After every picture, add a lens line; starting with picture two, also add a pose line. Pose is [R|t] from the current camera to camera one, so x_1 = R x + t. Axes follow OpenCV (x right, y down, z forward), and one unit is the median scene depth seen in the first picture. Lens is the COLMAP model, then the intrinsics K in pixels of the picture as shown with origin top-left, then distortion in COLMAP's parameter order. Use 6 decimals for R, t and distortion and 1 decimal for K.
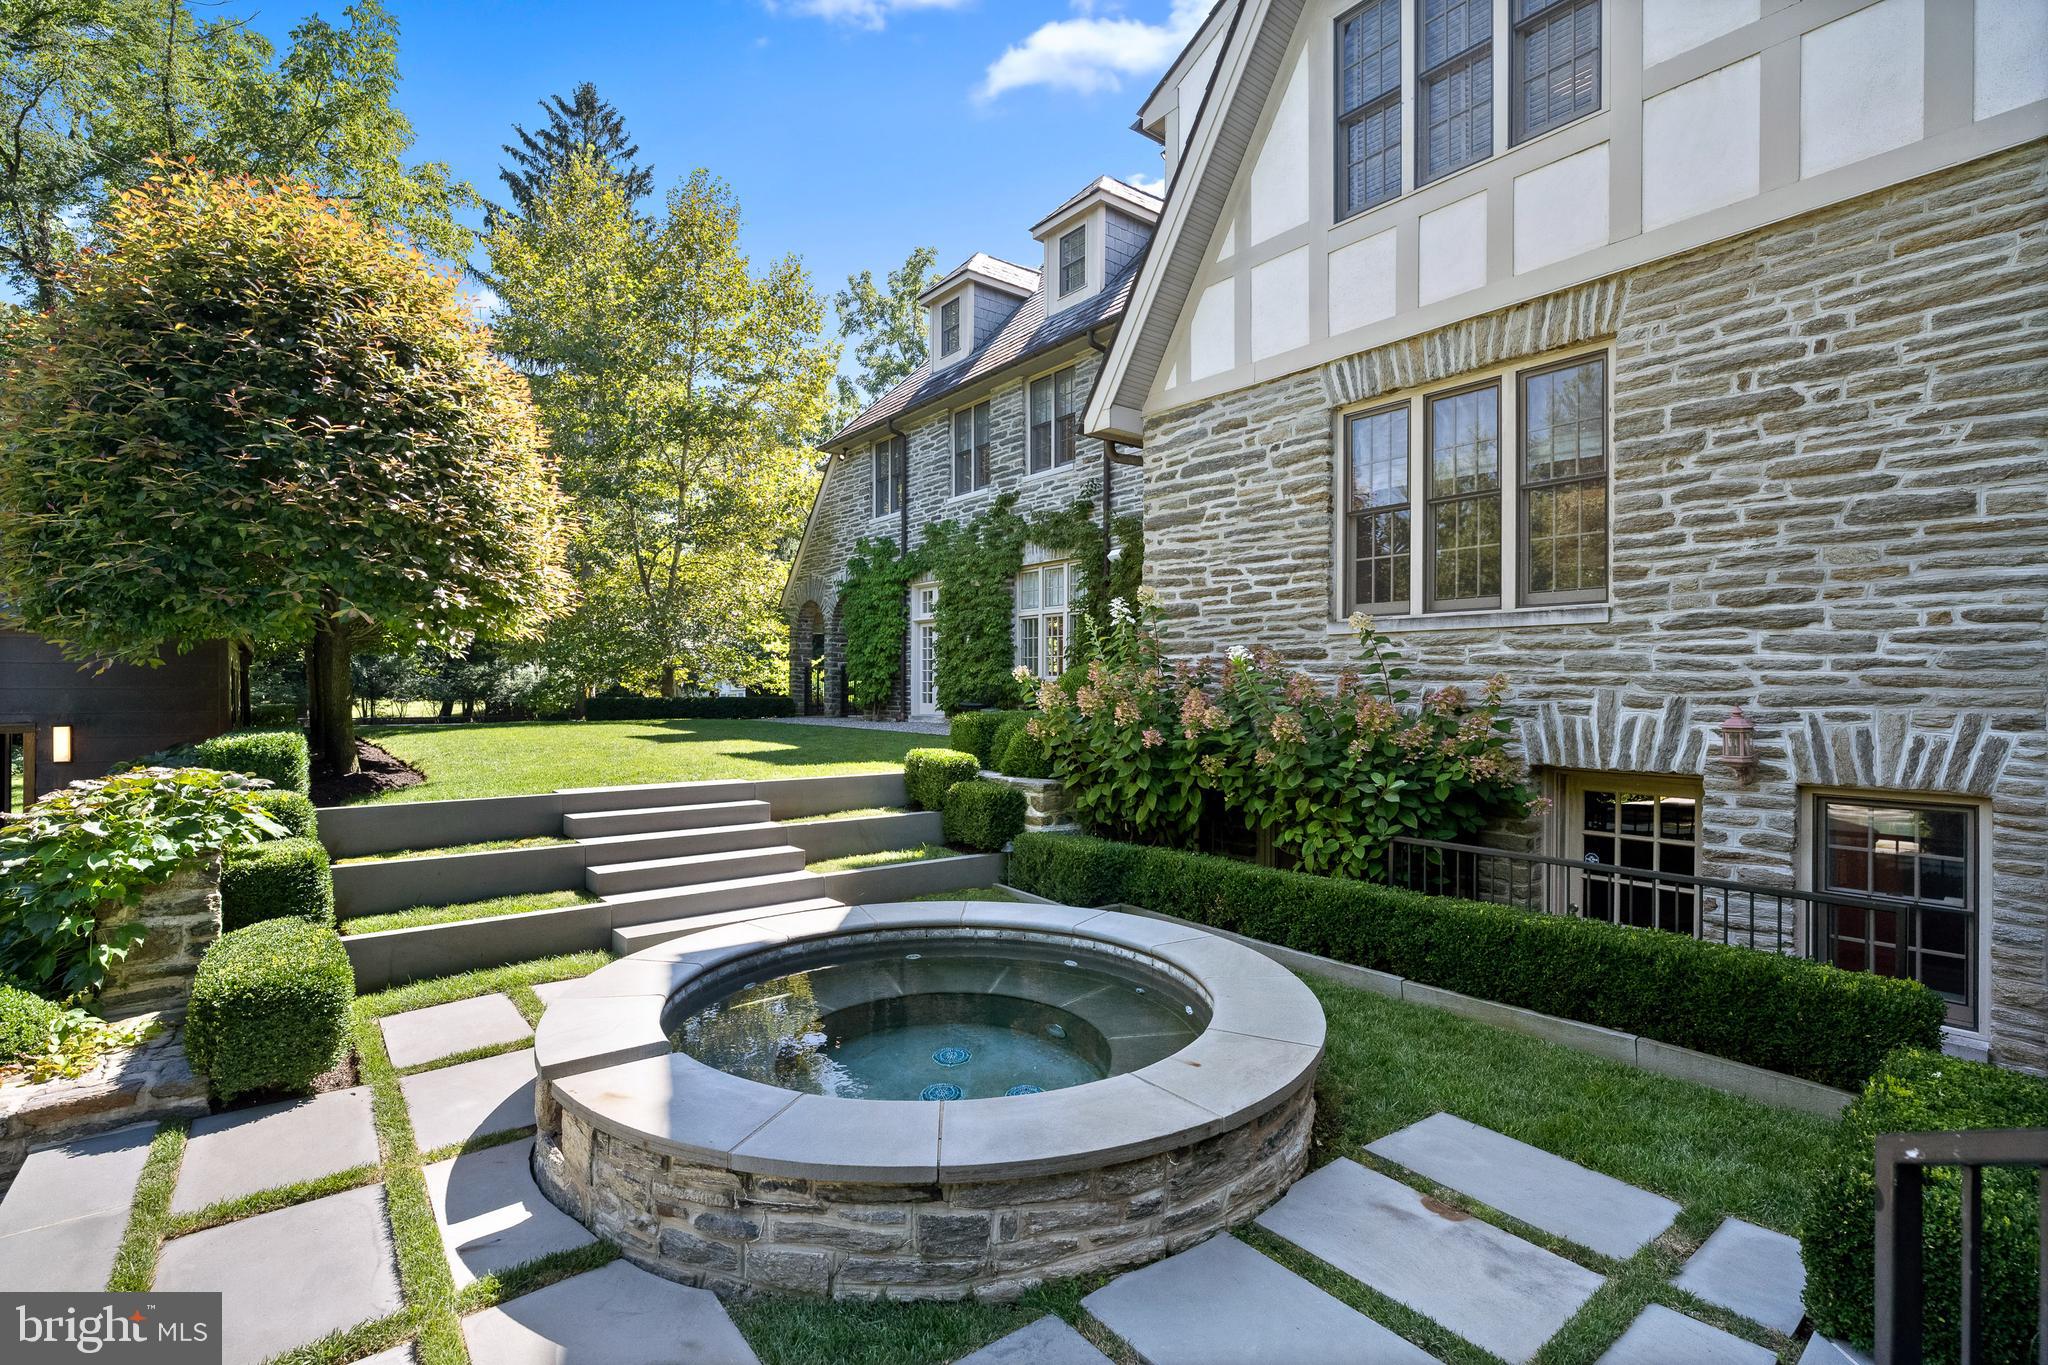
lens RADIAL K [[947.2, 0, 1031.0], [0, 947.2, 684.9], [0, 0, 1]] dist [-0.003399, 0.000167]
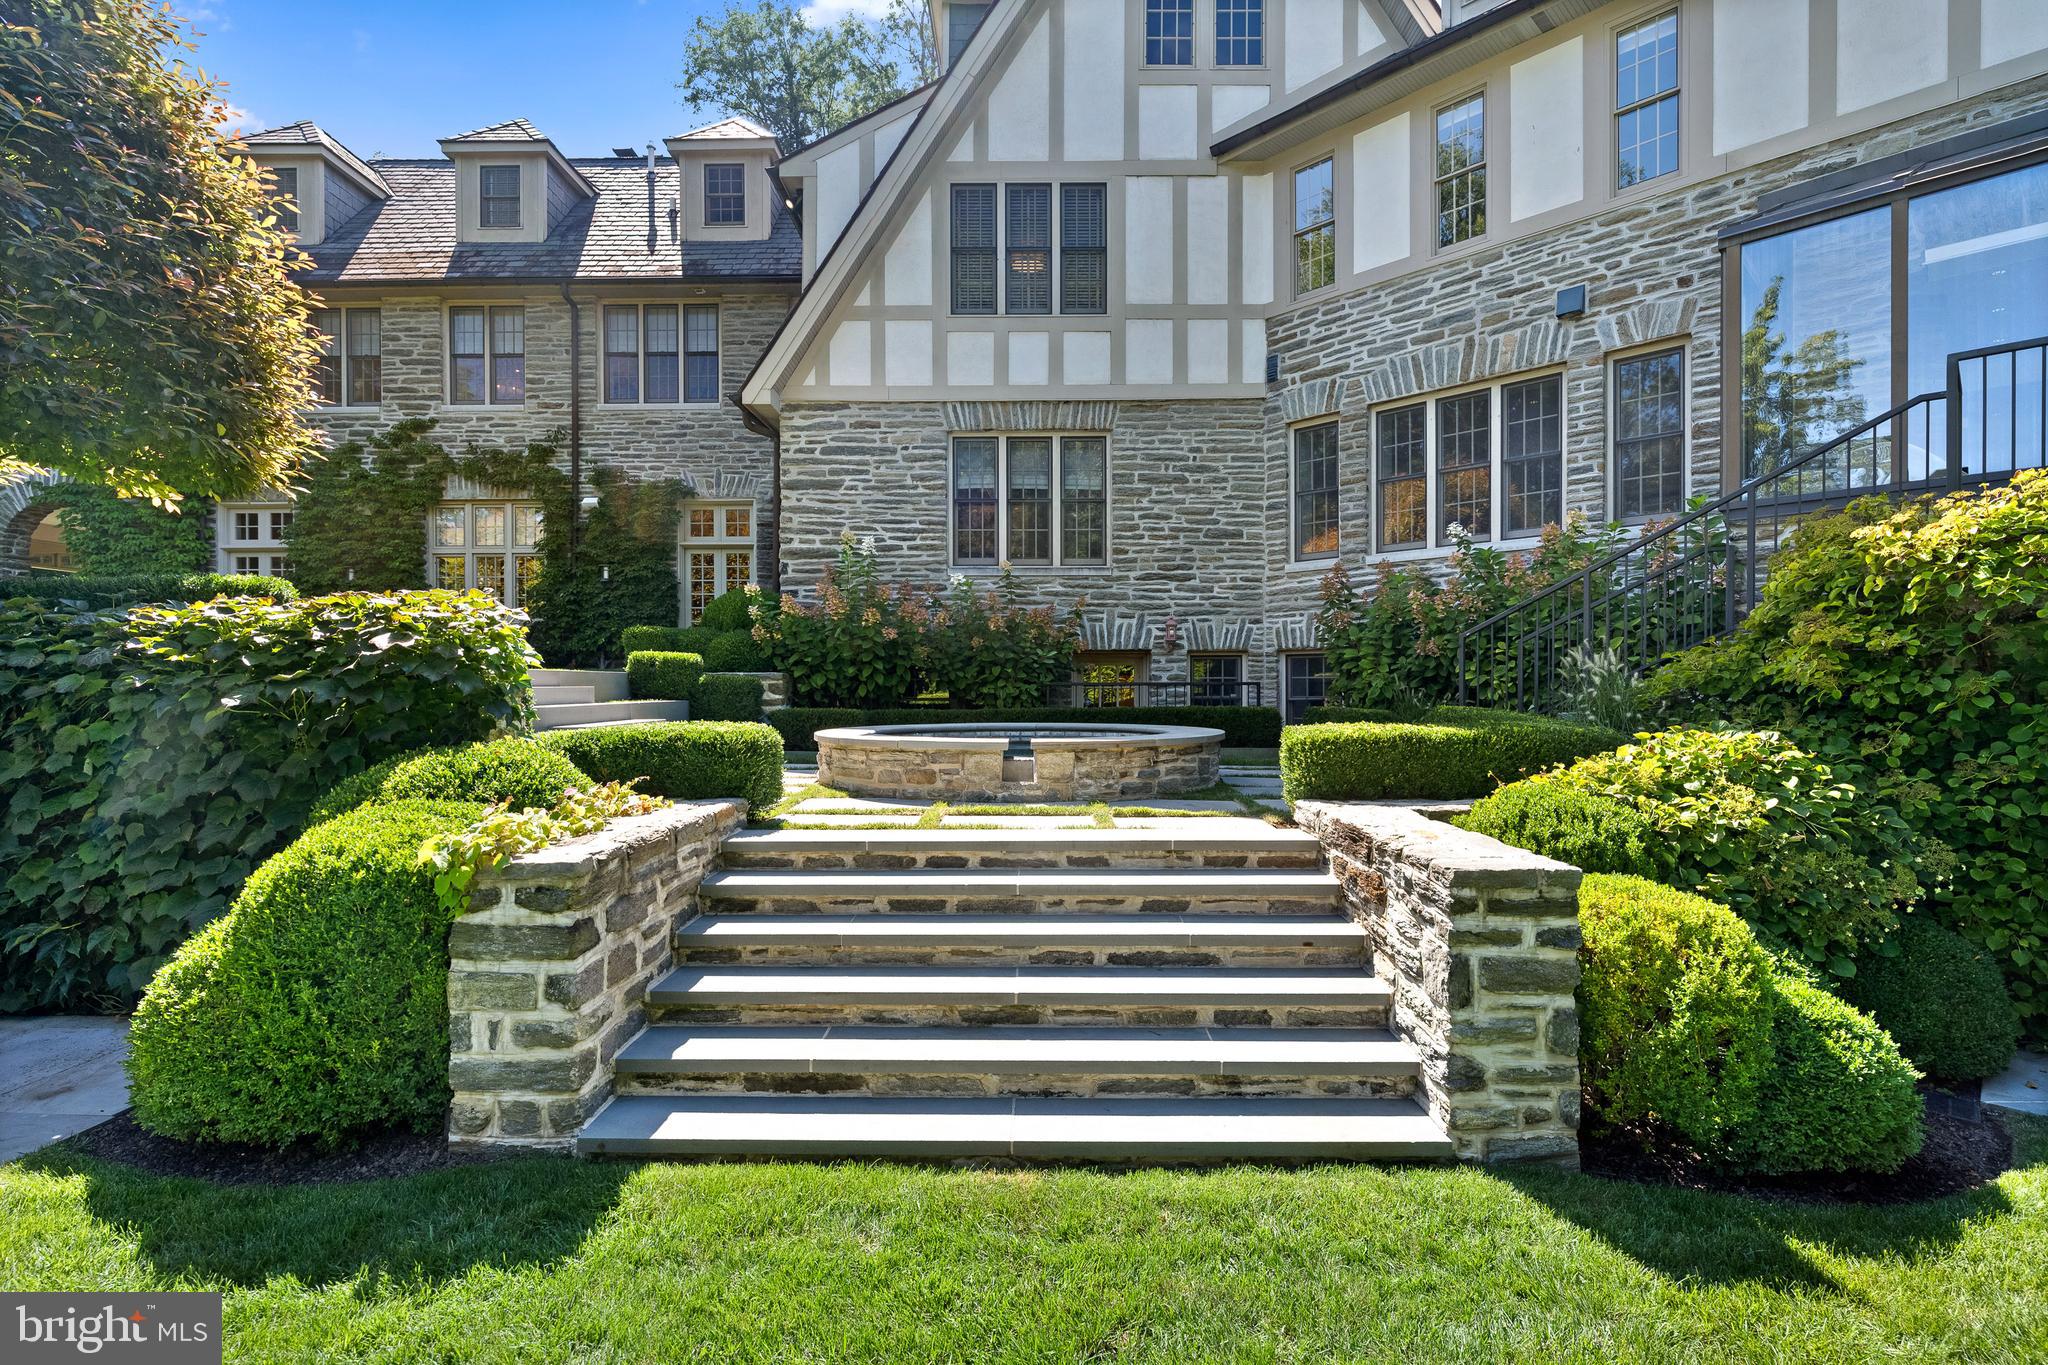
lens RADIAL K [[947.2, 0, 1023.6], [0, 947.2, 685.1], [0, 0, 1]] dist [-0.003399, 0.000167]
pose [[0.627209, -0.006192, 0.778826, -0.985387], [0.003524, 0.999981, 0.005113, 0.143453], [-0.778843, -0.000462, 0.627219, -0.095212]]
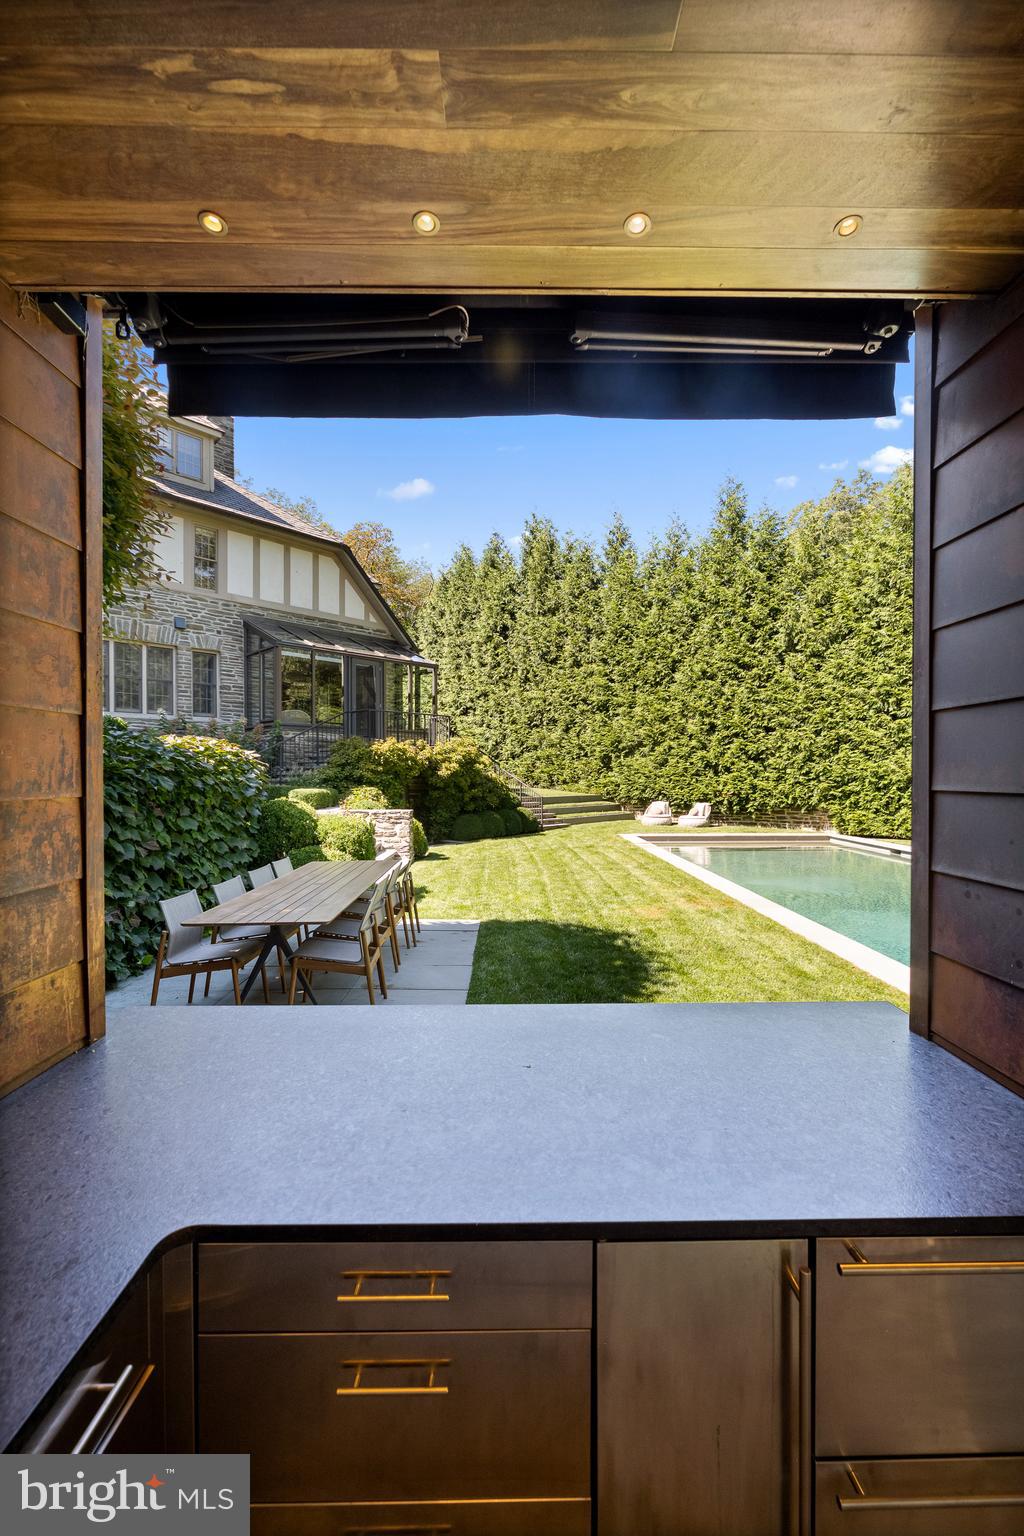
lens RADIAL K [[634.6, 0, 517.2], [0, 634.6, 775.3], [0, 0, 1]] dist [0.000397, 0.000021]
pose [[-0.793485, -0.007928, 0.608538, -1.842453], [-0.006370, 0.999969, 0.004722, 0.127680], [-0.608557, -0.000130, -0.793510, 1.323351]]
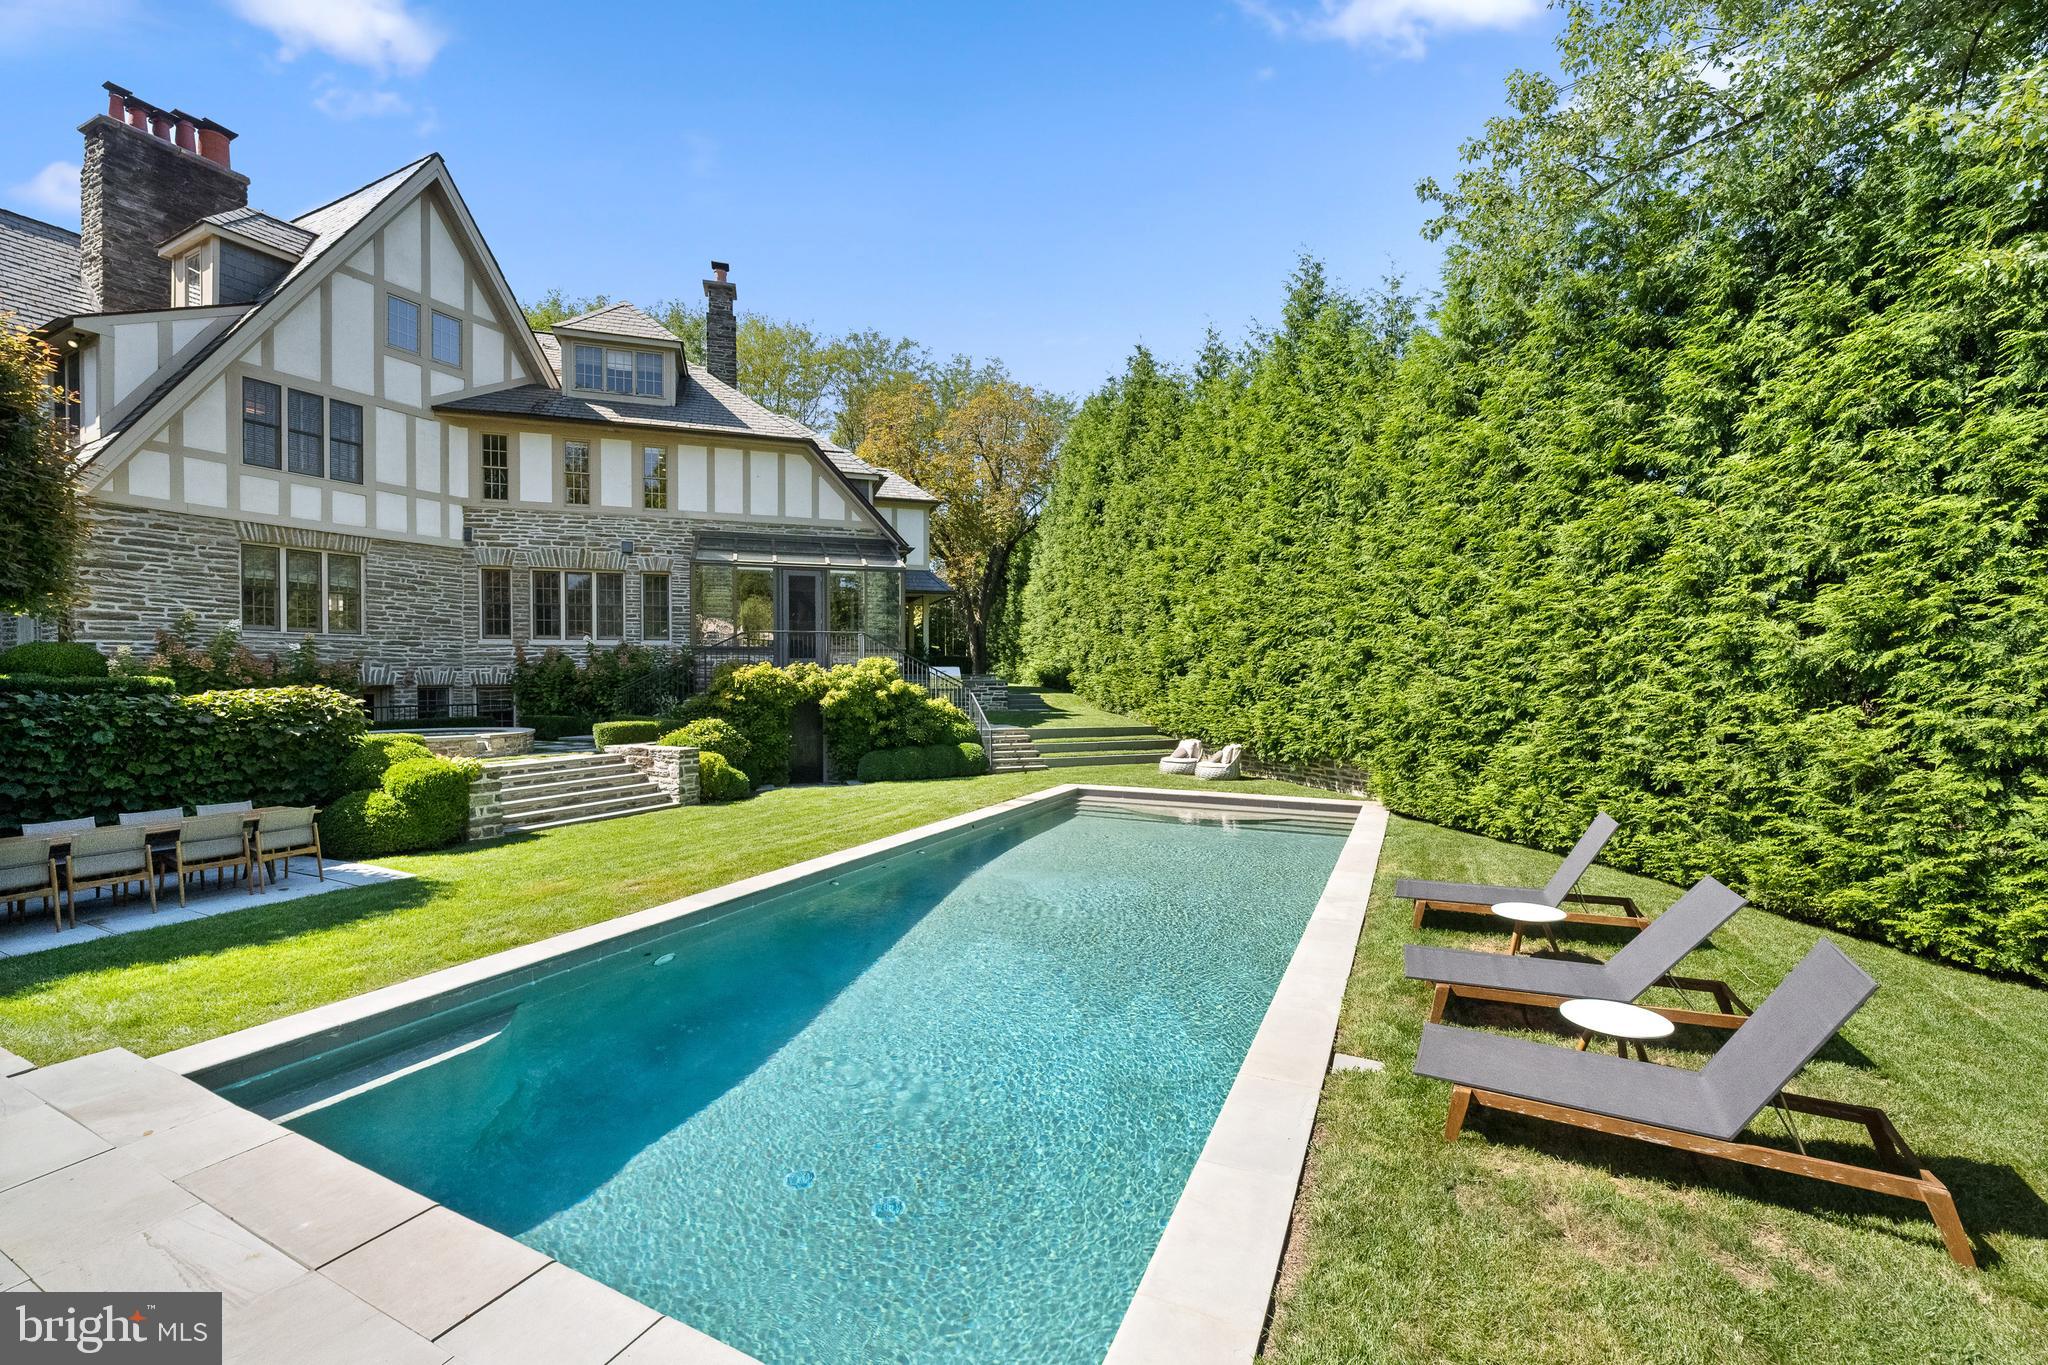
lens RADIAL K [[822.7, 0, 1028.9], [0, 822.7, 685.8], [0, 0, 1]] dist [-0.002155, 0.000043]
pose [[-0.439083, -0.014344, 0.898332, -2.824053], [-0.002436, 0.999888, 0.014775, 0.039538], [-0.898443, 0.004299, -0.439068, 0.167384]]
